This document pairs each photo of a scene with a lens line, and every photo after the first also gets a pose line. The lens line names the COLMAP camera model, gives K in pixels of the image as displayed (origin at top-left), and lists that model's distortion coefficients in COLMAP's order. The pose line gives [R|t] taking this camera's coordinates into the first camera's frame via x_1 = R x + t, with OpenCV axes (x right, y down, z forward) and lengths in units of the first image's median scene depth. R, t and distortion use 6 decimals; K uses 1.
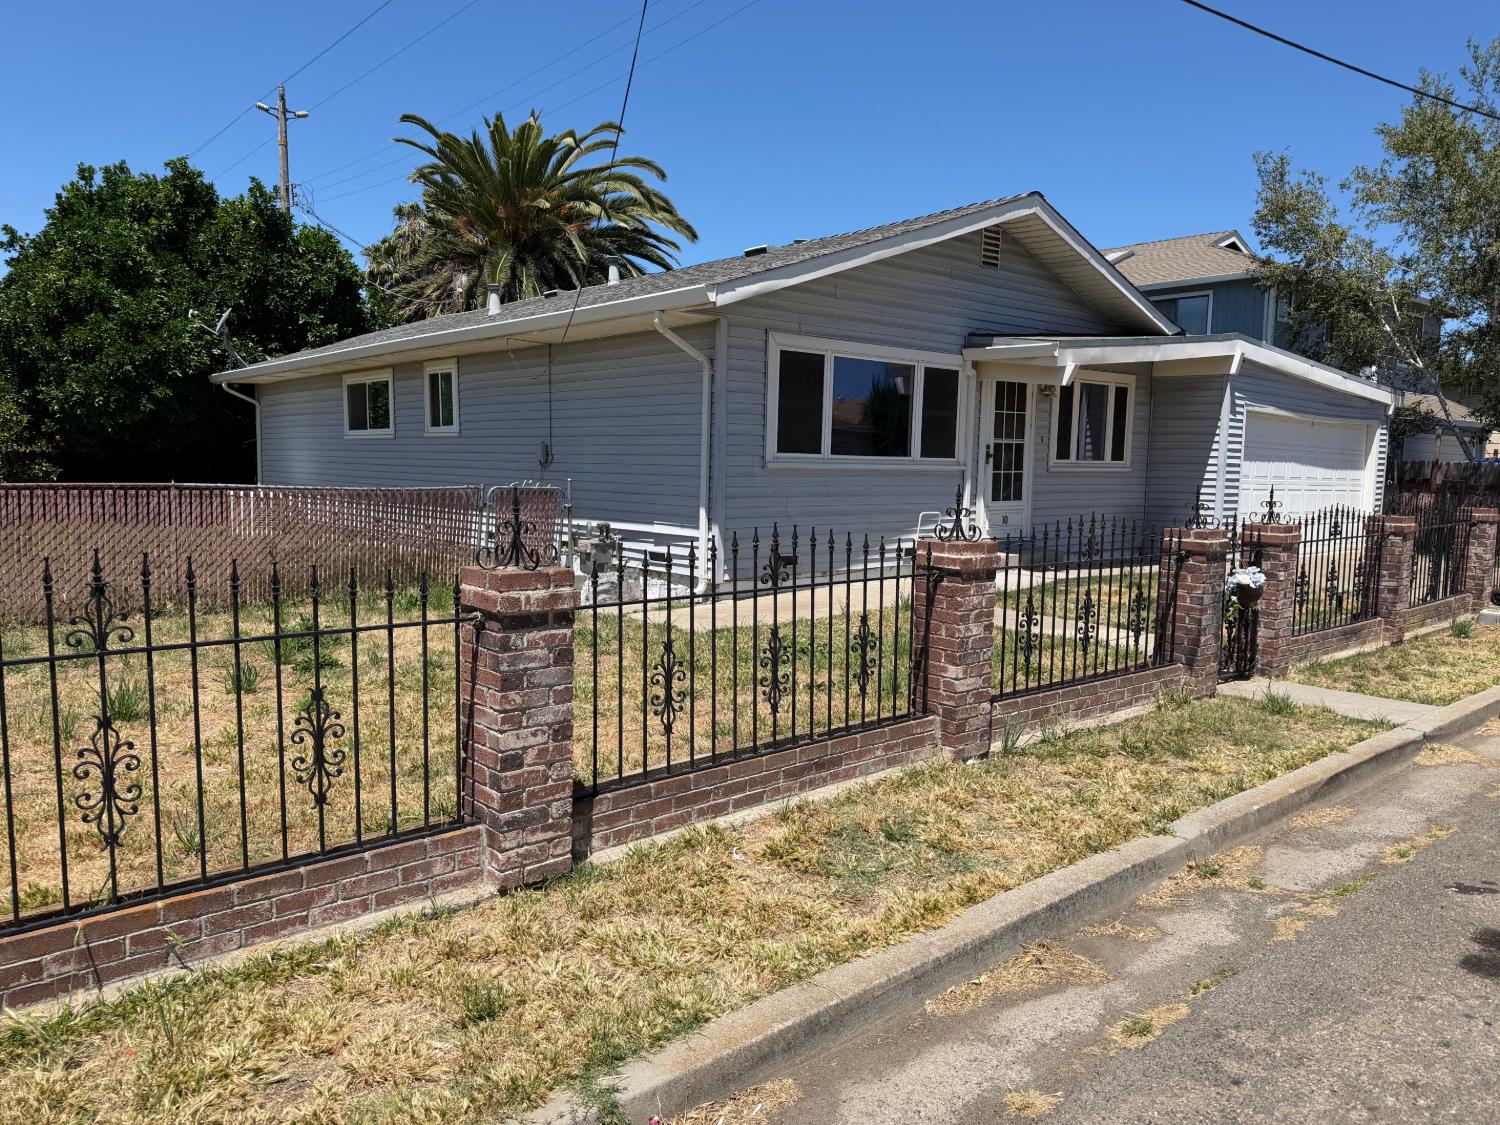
lens RADIAL K [[1052.6, 0, 742.5], [0, 1052.6, 578.4], [0, 0, 1]] dist [0.066151, -0.080532]
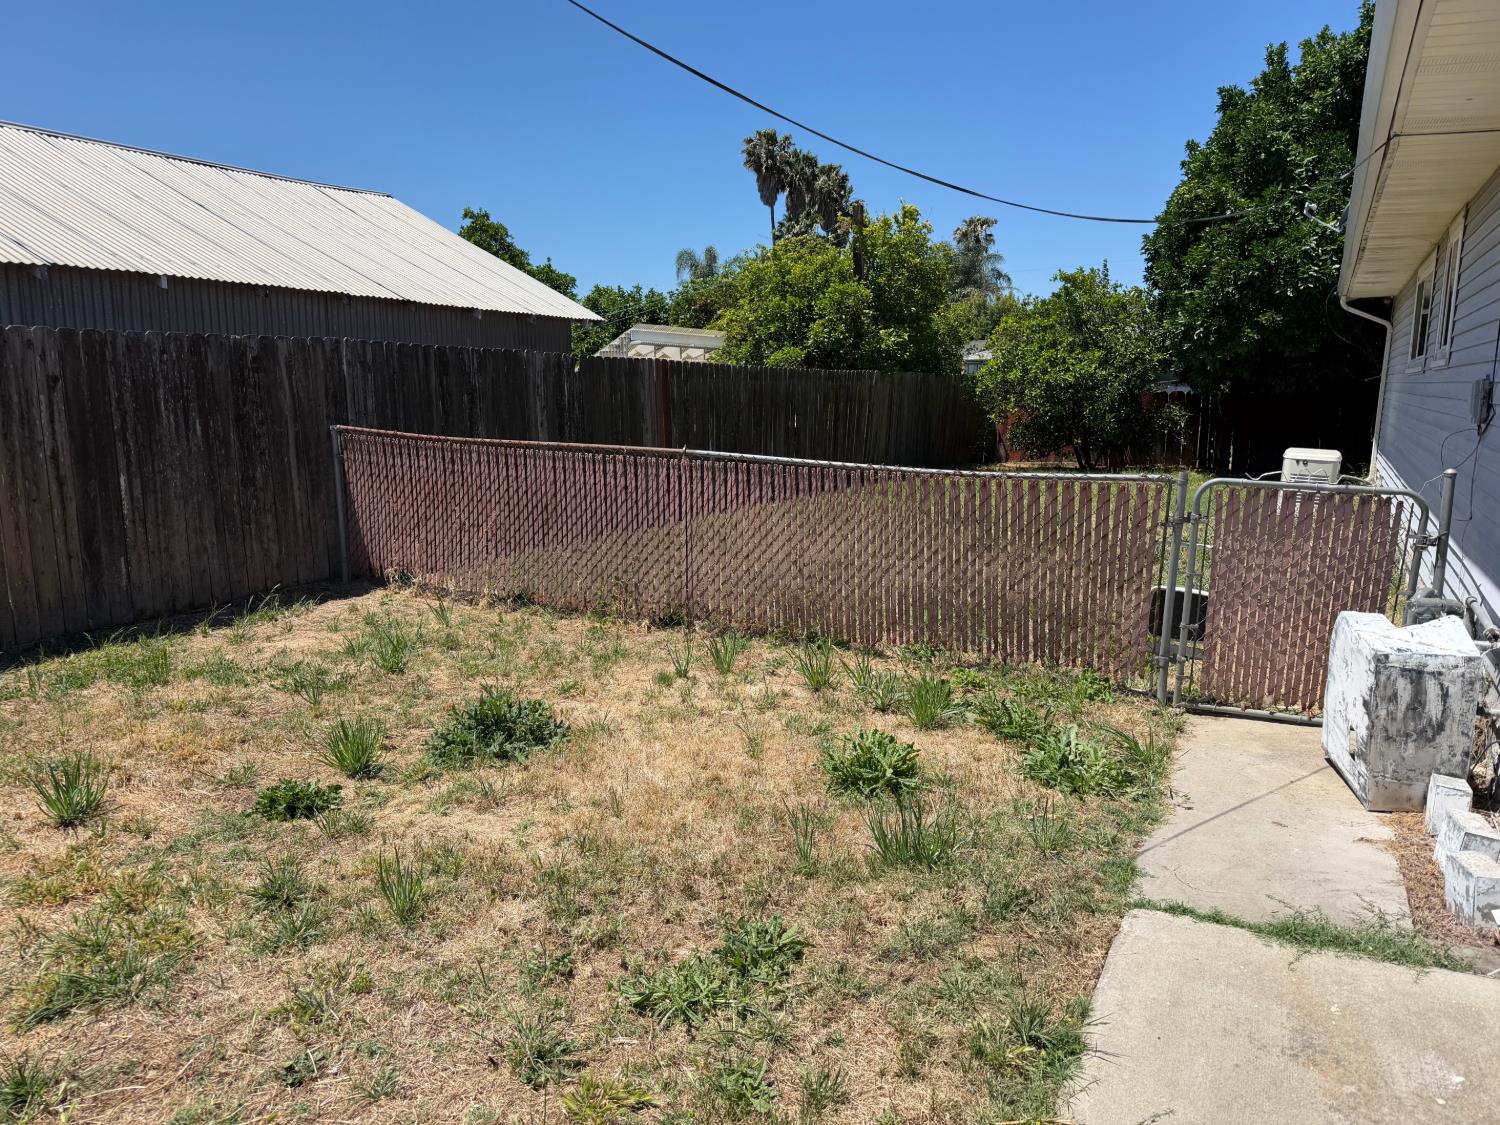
lens RADIAL K [[1052.6, 0, 758.2], [0, 1052.6, 570.6], [0, 0, 1]] dist [0.066151, -0.080532]
pose [[0.370168, 0.153765, -0.916151, 0.101880], [-0.106246, 0.986742, 0.122685, -0.074070], [0.922869, 0.051923, 0.381597, 0.574995]]
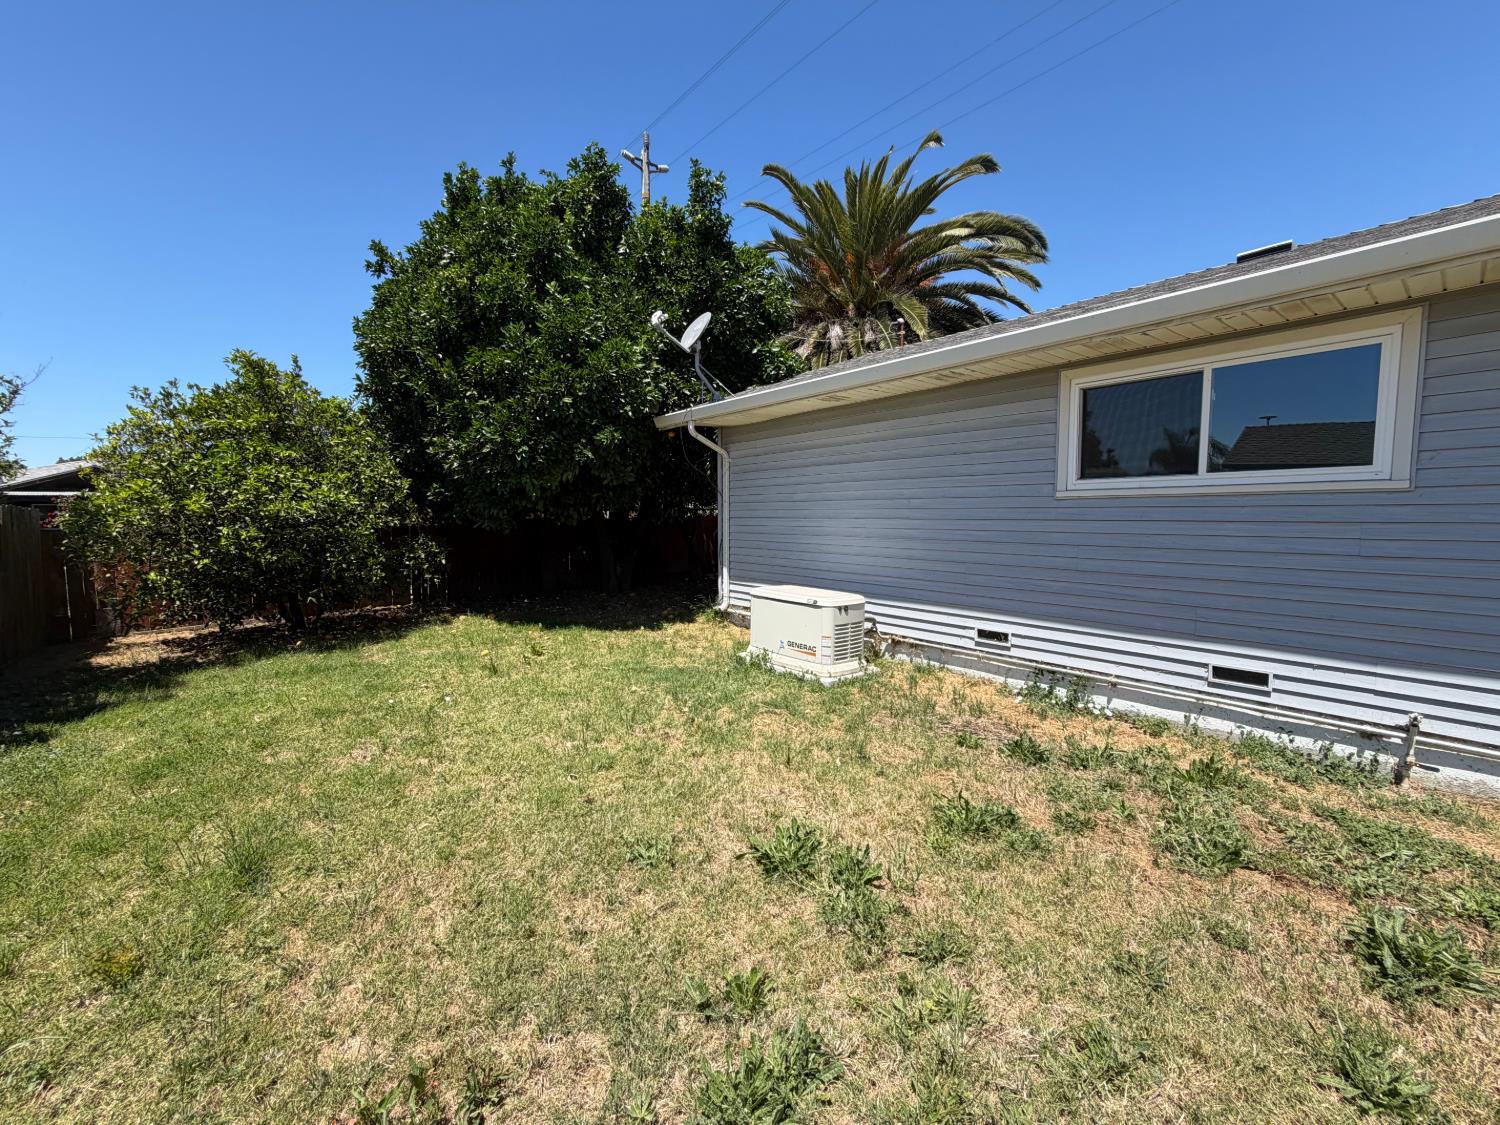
lens RADIAL K [[596.9, 0, 737.3], [0, 596.9, 561.9], [0, 0, 1]] dist [-0.002279, 0.000563]
pose [[0.999507, -0.021948, -0.022470, -0.716051], [0.021421, 0.999496, -0.023448, -0.133068], [0.022974, 0.022955, 0.999472, 0.977730]]
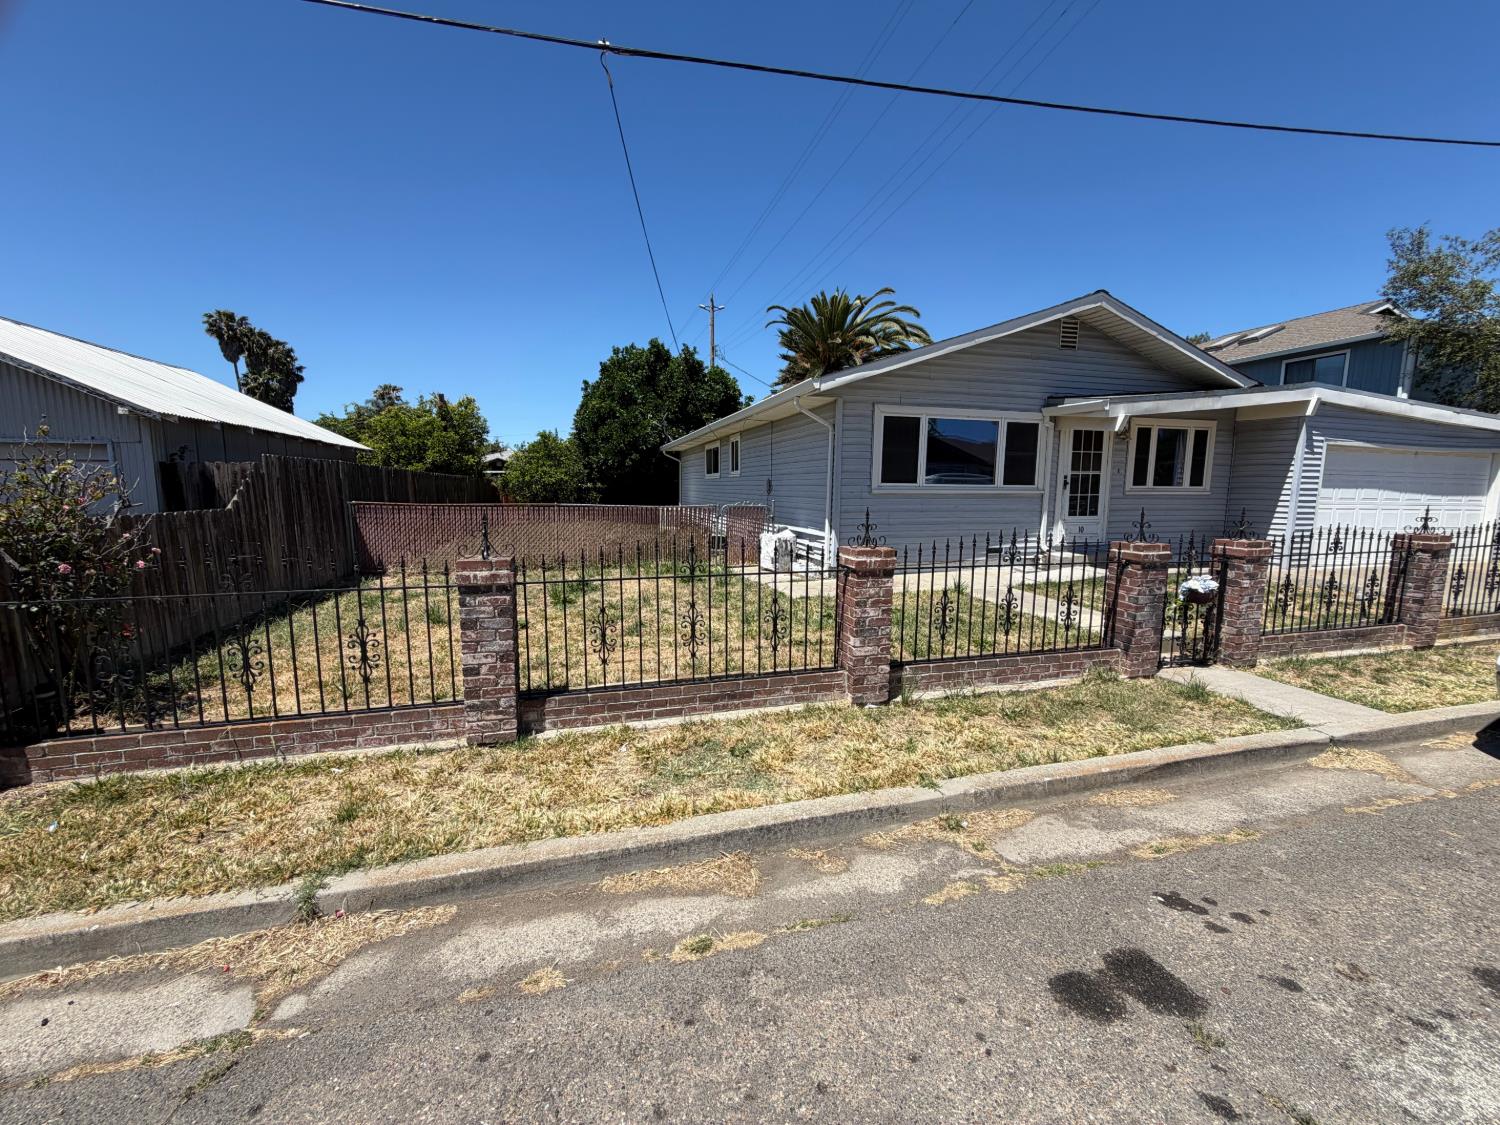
lens RADIAL K [[596.9, 0, 740.3], [0, 596.9, 562.5], [0, 0, 1]] dist [-0.002279, 0.000563]
pose [[0.903723, 0.043885, -0.425863, 0.187170], [-0.038092, 0.999029, 0.022116, -0.012862], [0.426420, -0.003765, 0.904517, 0.103369]]
